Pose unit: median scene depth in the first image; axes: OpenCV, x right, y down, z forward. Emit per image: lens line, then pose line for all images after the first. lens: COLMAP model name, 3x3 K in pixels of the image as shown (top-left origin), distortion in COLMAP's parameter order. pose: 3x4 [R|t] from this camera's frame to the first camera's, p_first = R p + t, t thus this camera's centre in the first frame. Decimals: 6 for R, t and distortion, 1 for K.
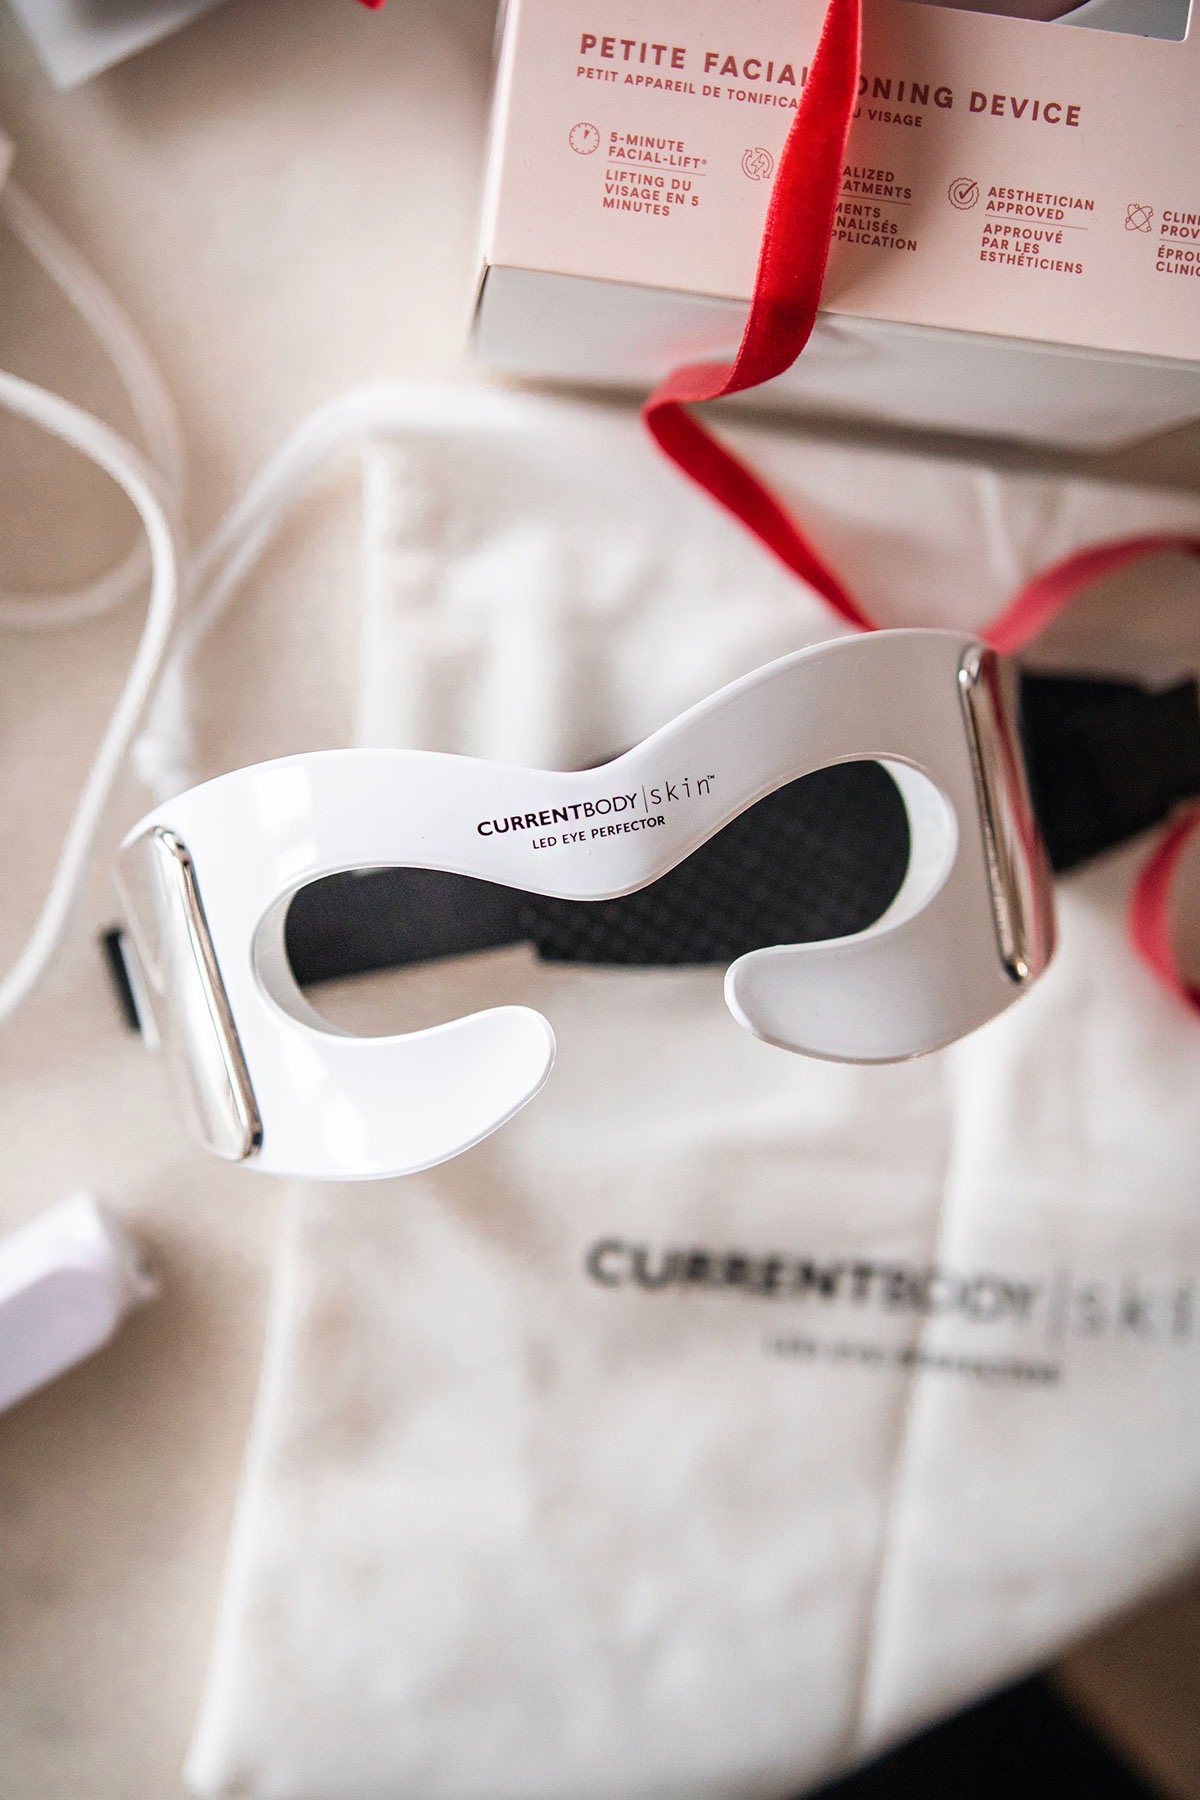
lens RADIAL K [[2278.8, 0, 602.5], [0, 2278.8, 902.8], [0, 0, 1]] dist [0.051600, 0.000000]
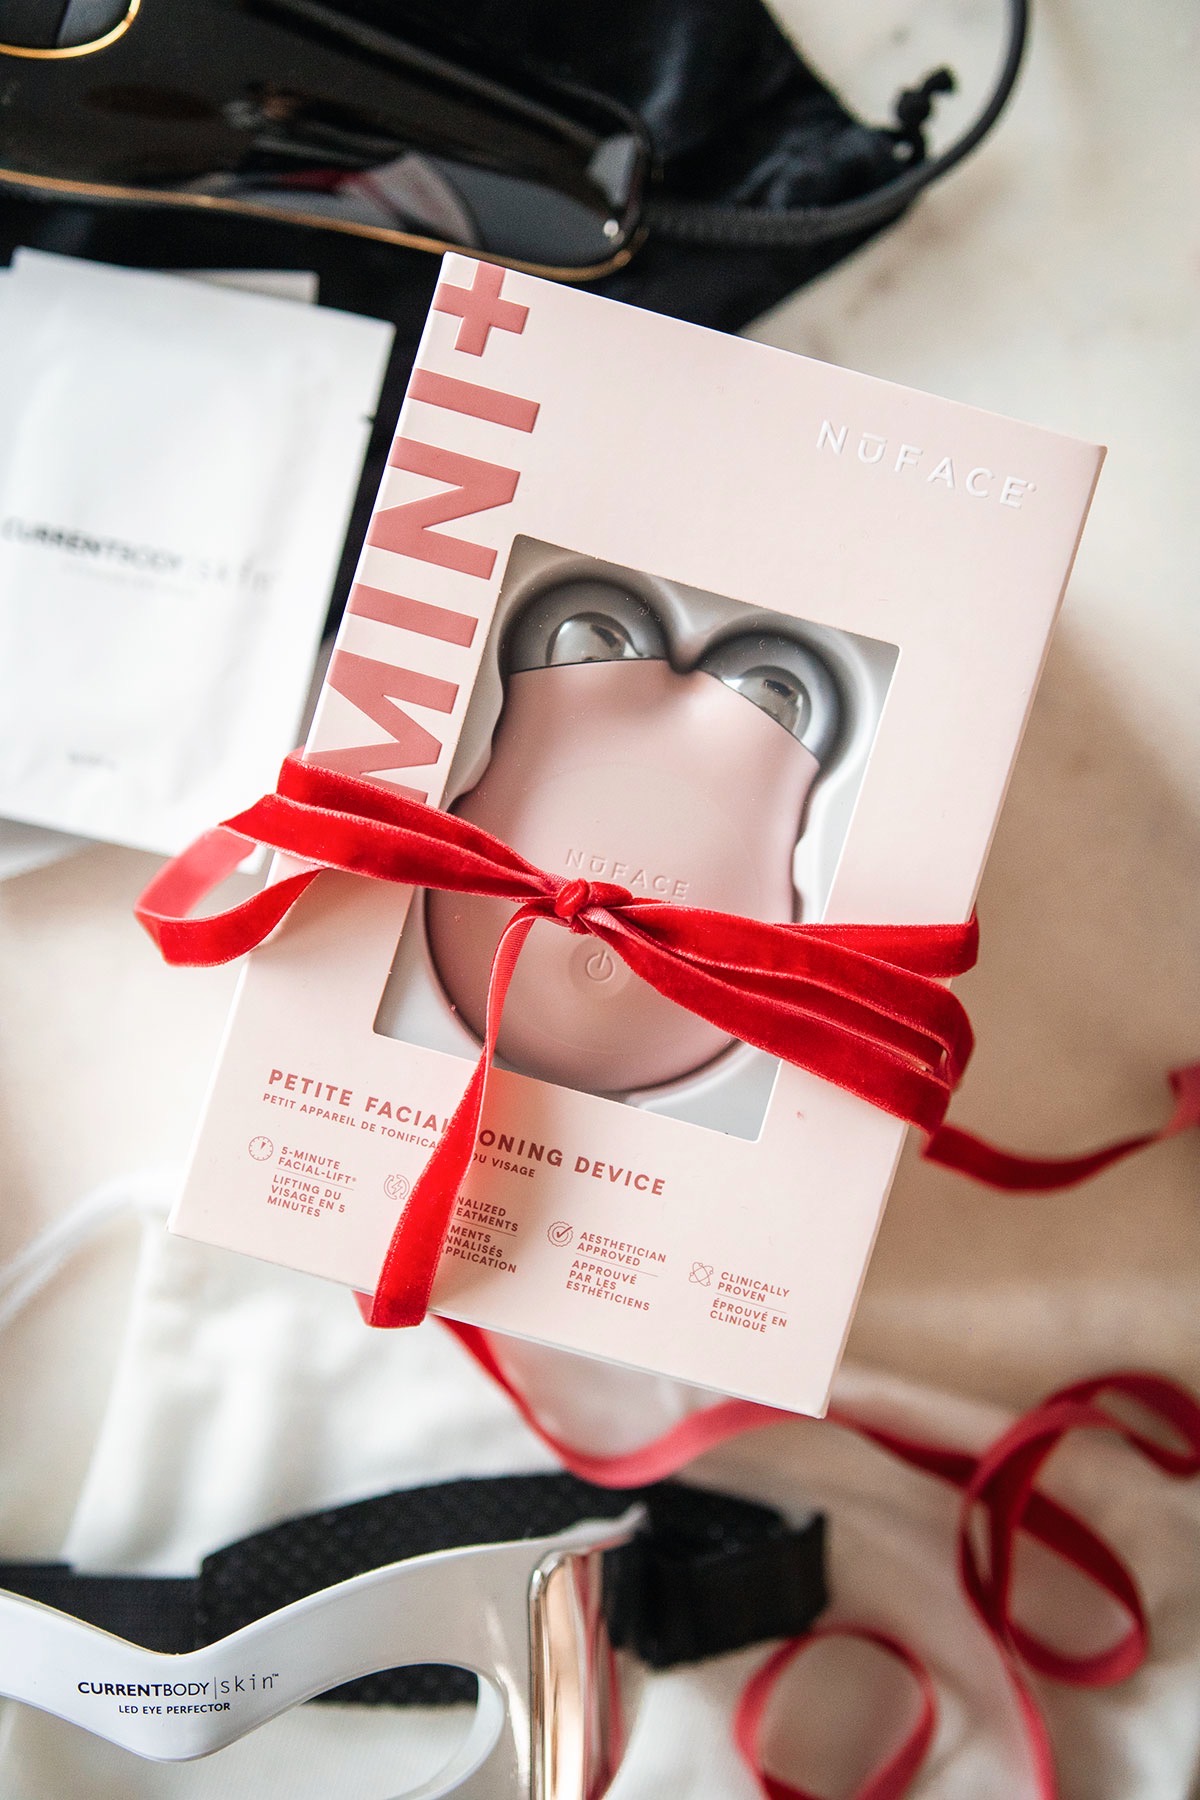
lens RADIAL K [[2278.8, 0, 598.5], [0, 2278.8, 897.7], [0, 0, 1]] dist [0.051600, 0.000000]
pose [[0.983829, 0.163895, -0.072237, 0.237527], [-0.168007, 0.984248, -0.055047, -0.424702], [0.062077, 0.066293, 0.995867, -0.234197]]
